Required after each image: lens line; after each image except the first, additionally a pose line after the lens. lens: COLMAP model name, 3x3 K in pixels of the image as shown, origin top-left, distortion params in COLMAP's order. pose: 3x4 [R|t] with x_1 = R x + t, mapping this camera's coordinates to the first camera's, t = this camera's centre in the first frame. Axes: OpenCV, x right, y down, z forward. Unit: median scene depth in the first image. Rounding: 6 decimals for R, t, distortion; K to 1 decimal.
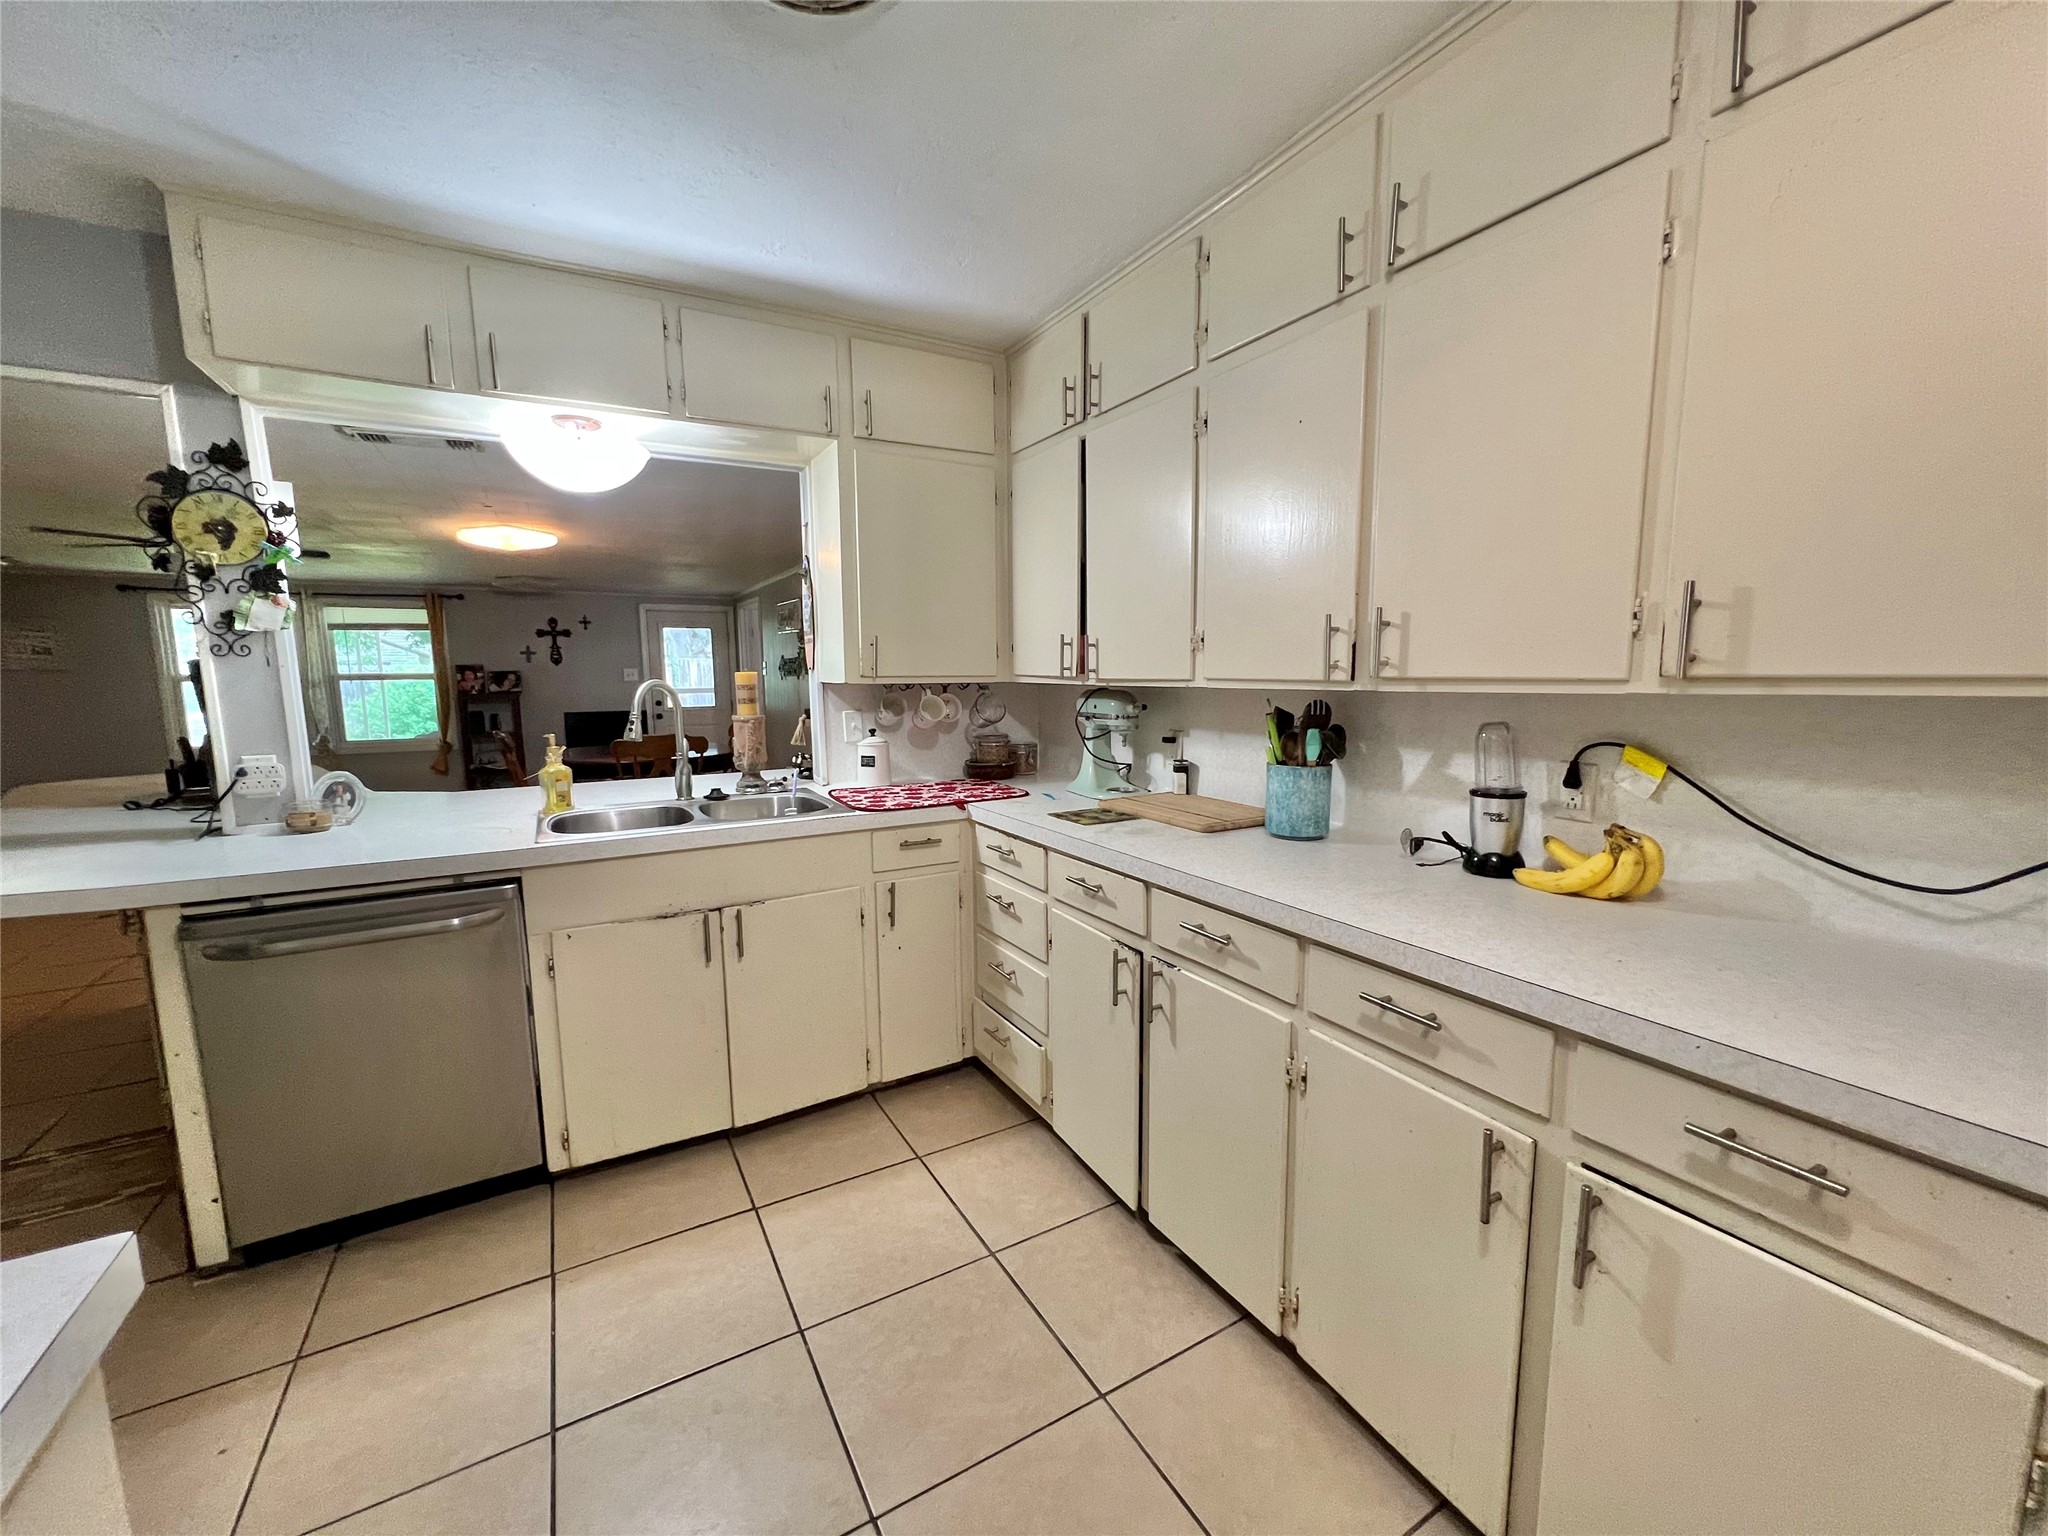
lens RADIAL K [[818.4, 0, 1026.8], [0, 818.4, 774.4], [0, 0, 1]] dist [-0.006967, 0.002735]
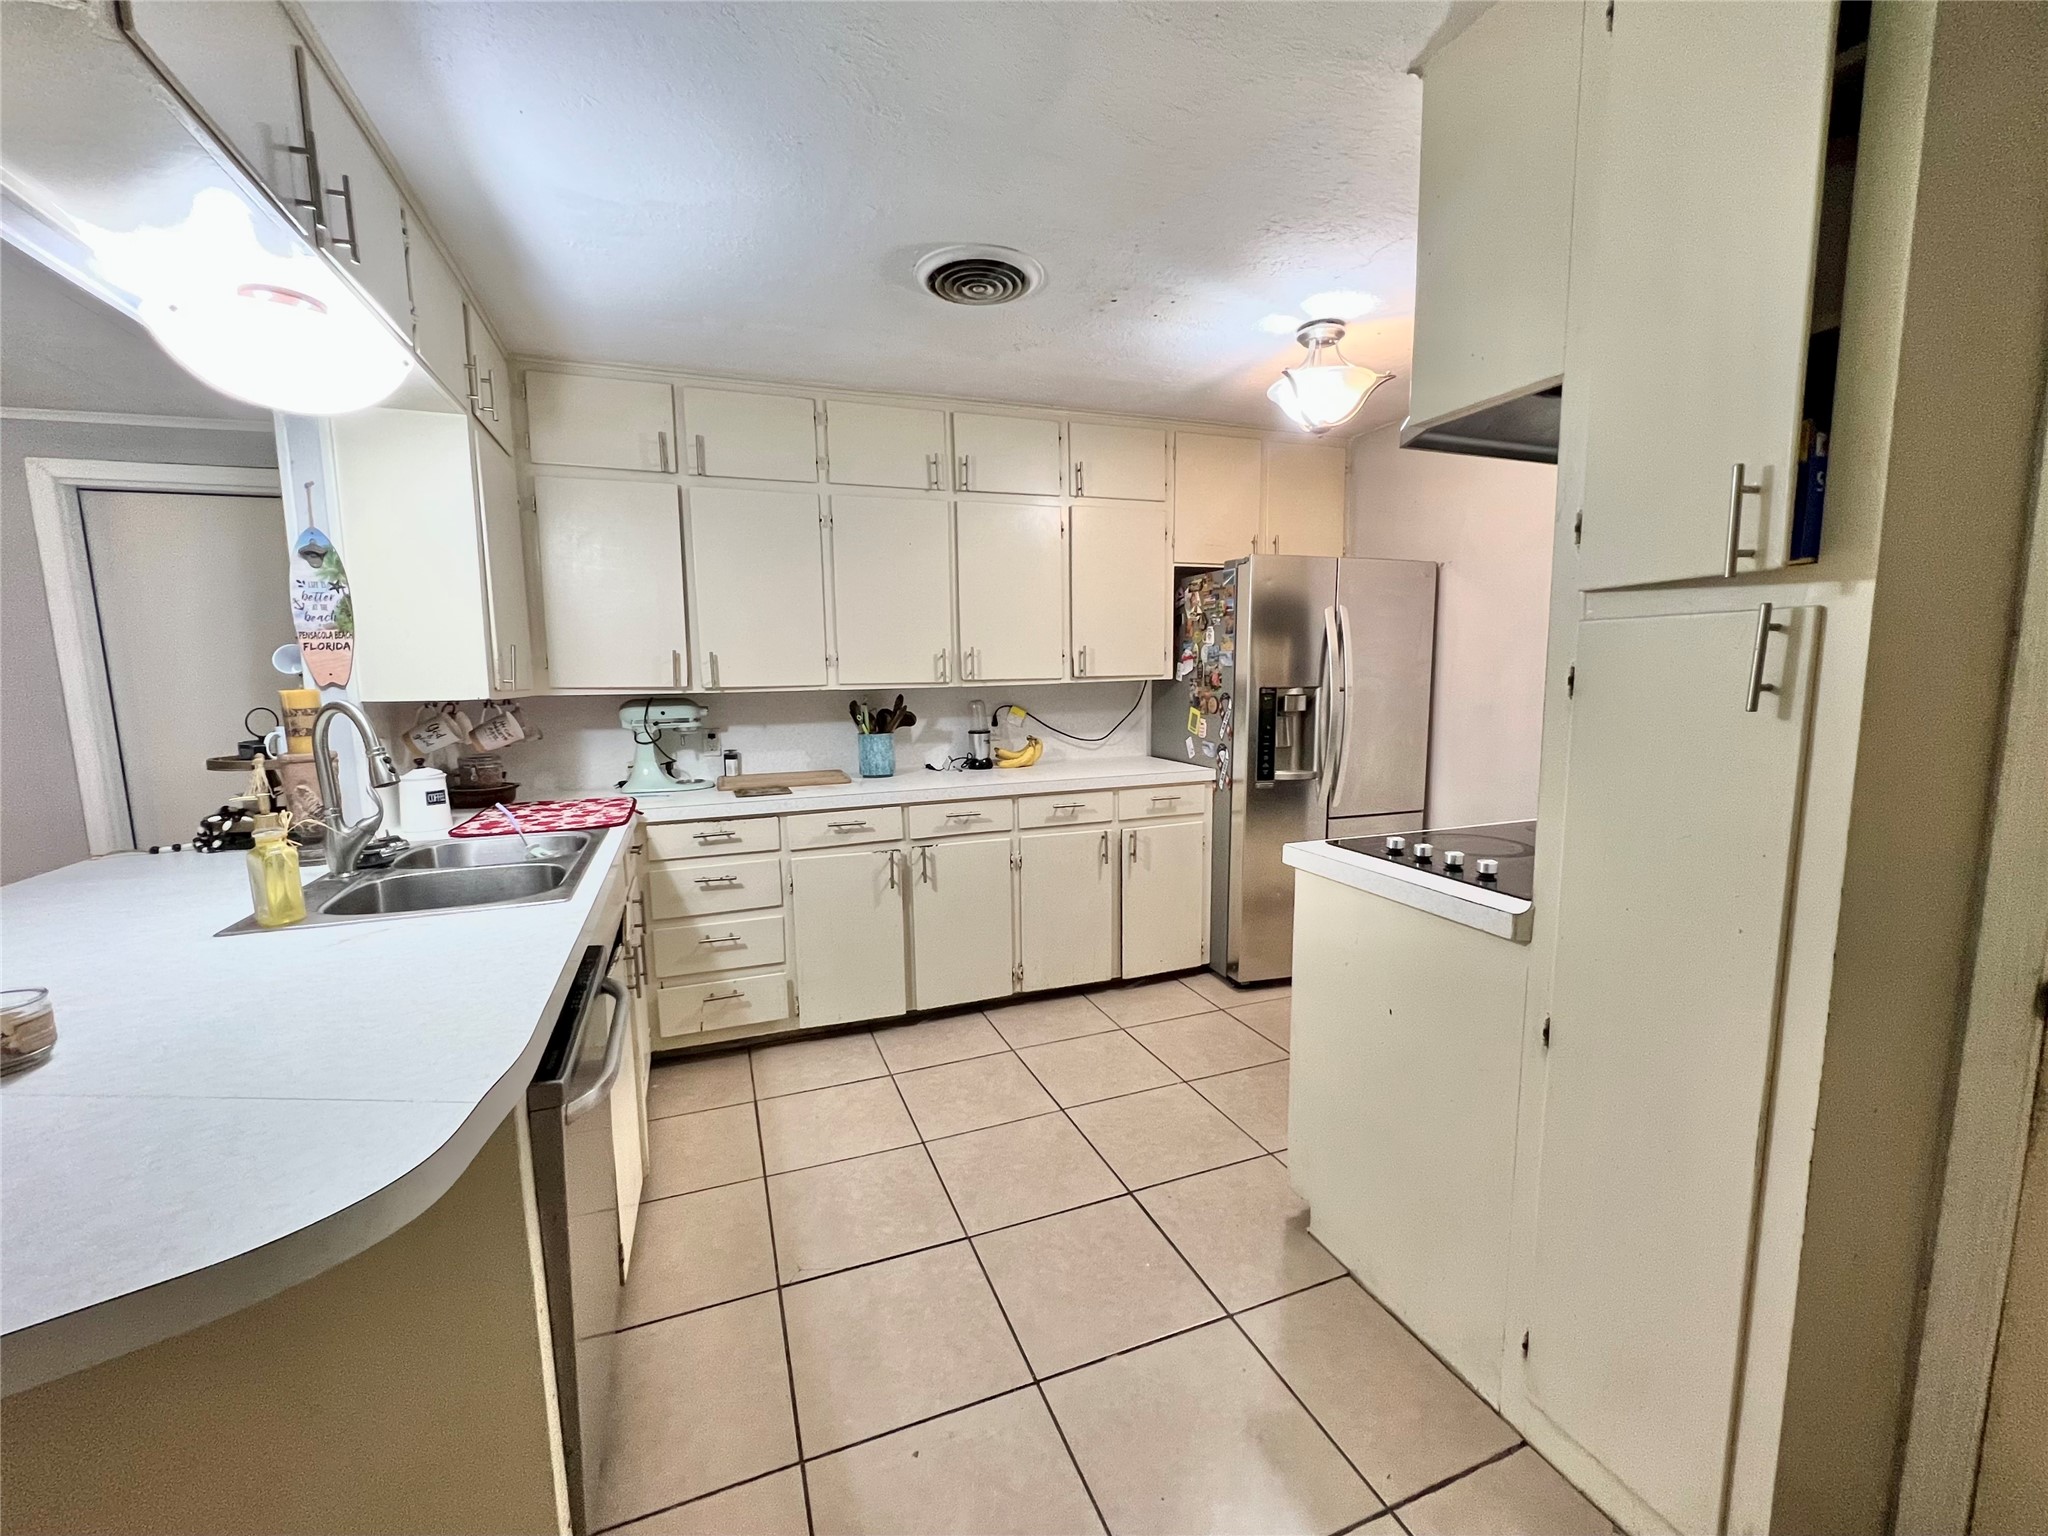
lens RADIAL K [[818.4, 0, 1026.8], [0, 818.4, 774.4], [0, 0, 1]] dist [-0.006967, 0.002735]
pose [[0.152589, -0.119580, 0.981029, -1.559641], [0.142076, 0.984996, 0.097965, -0.060793], [-0.978024, 0.124433, 0.167289, 0.506984]]
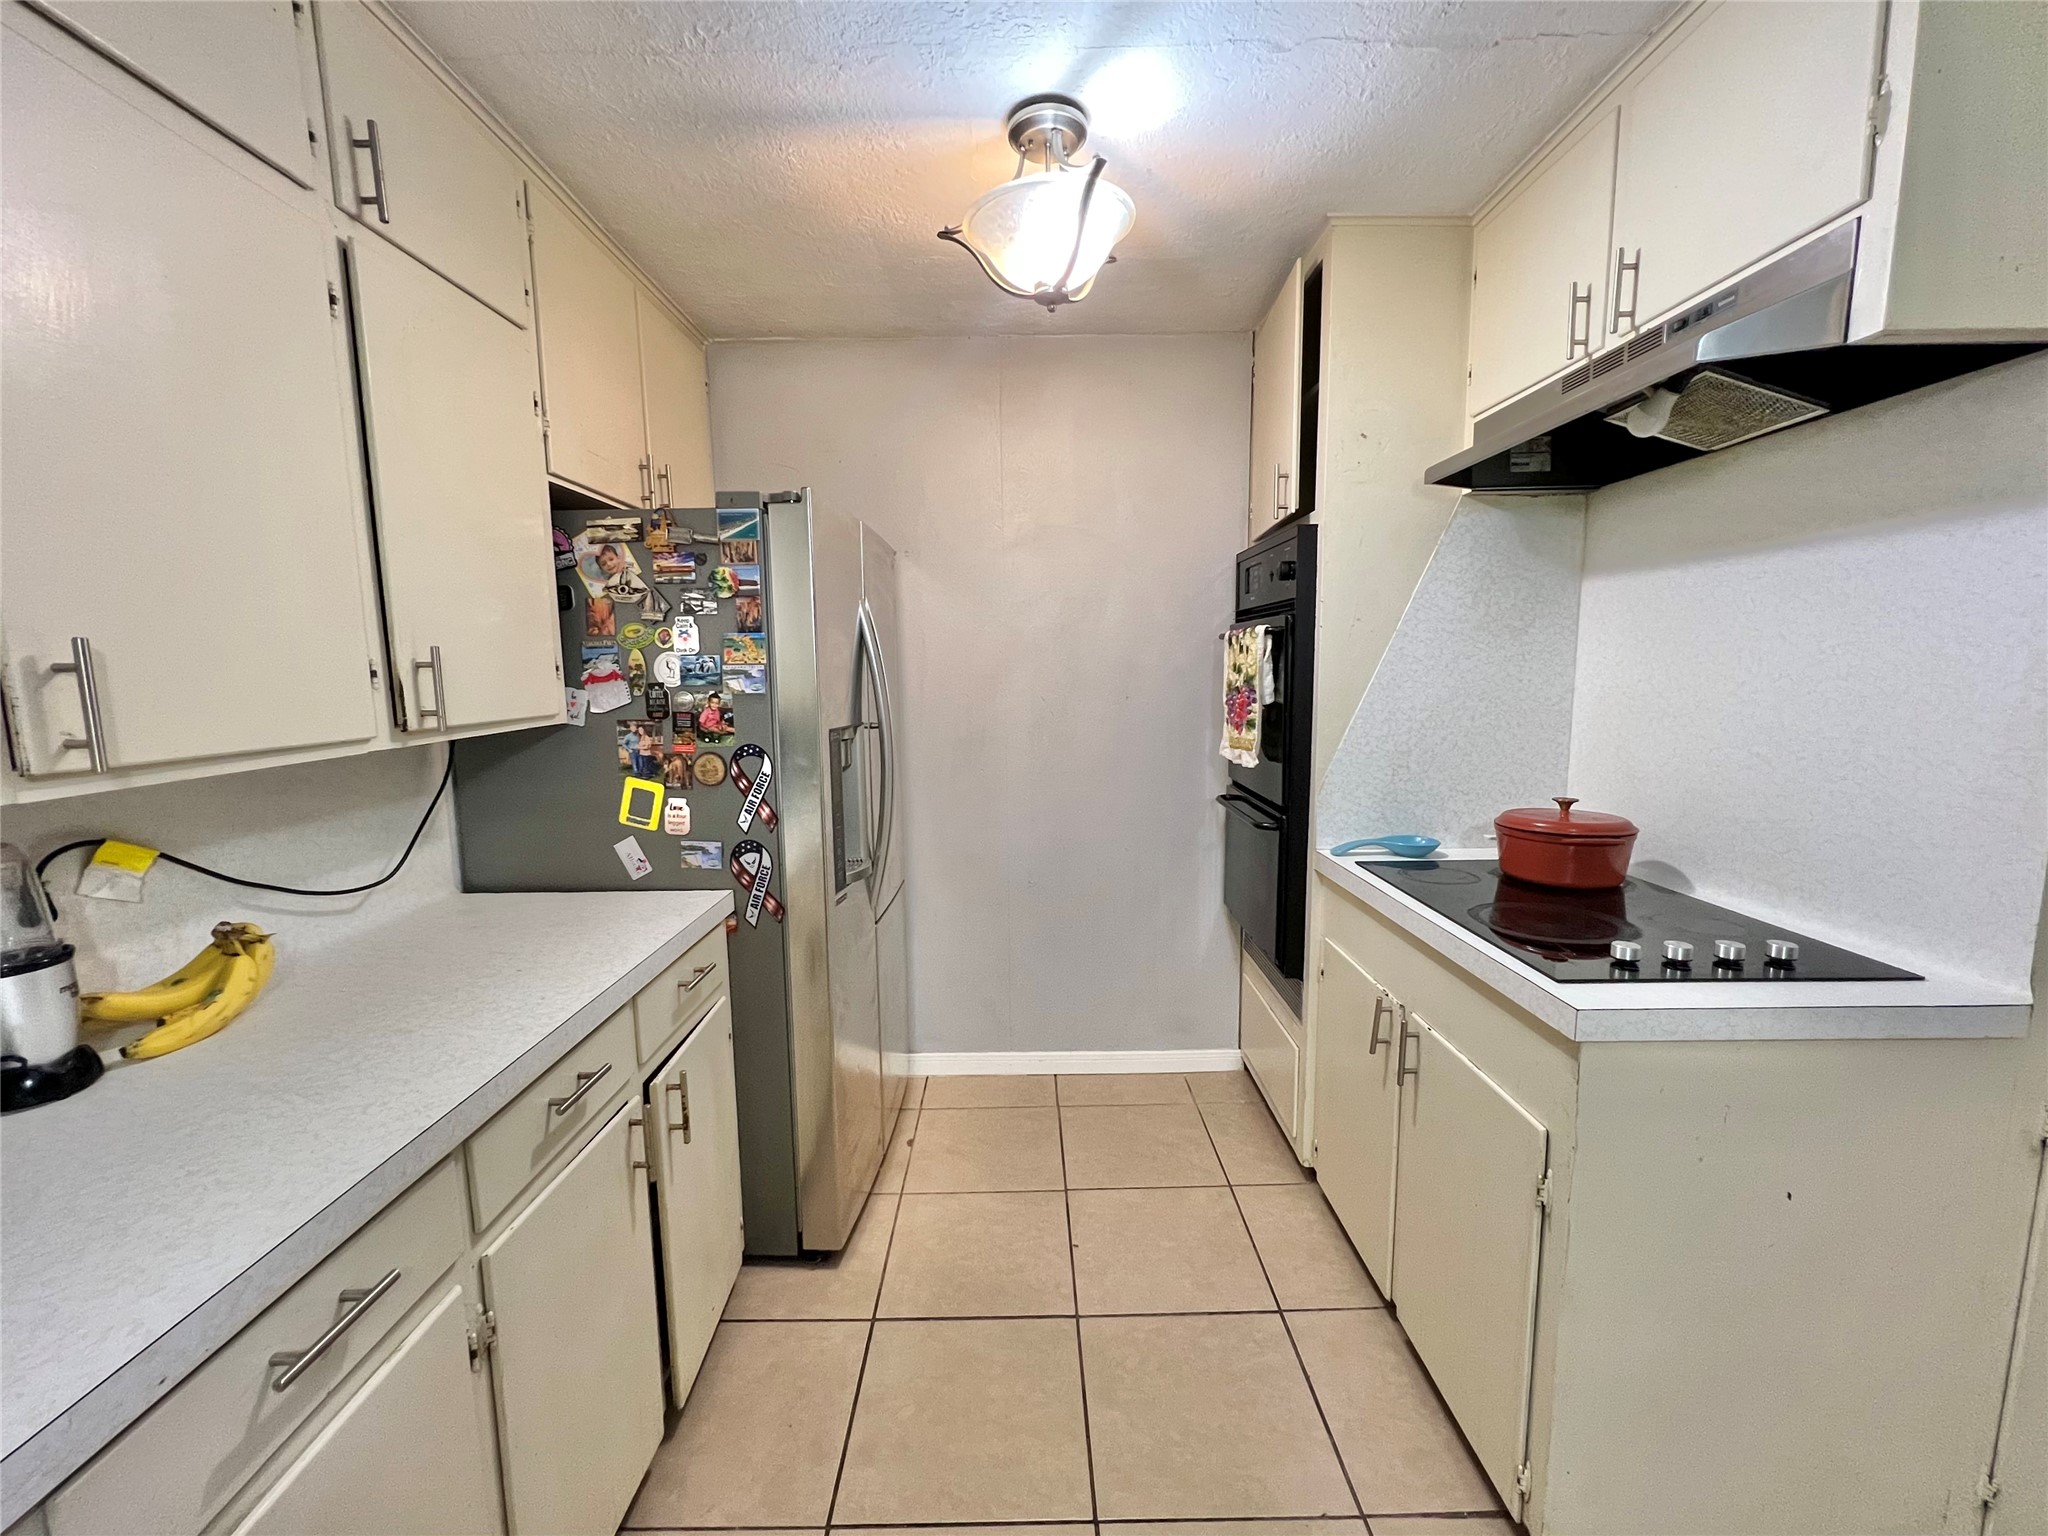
lens RADIAL K [[818.4, 0, 1026.8], [0, 818.4, 774.4], [0, 0, 1]] dist [-0.006967, 0.002735]
pose [[-0.868838, -0.041571, 0.493348, -0.317106], [0.086561, 0.968366, 0.234041, -0.172245], [-0.487470, 0.246048, -0.837755, 1.067424]]
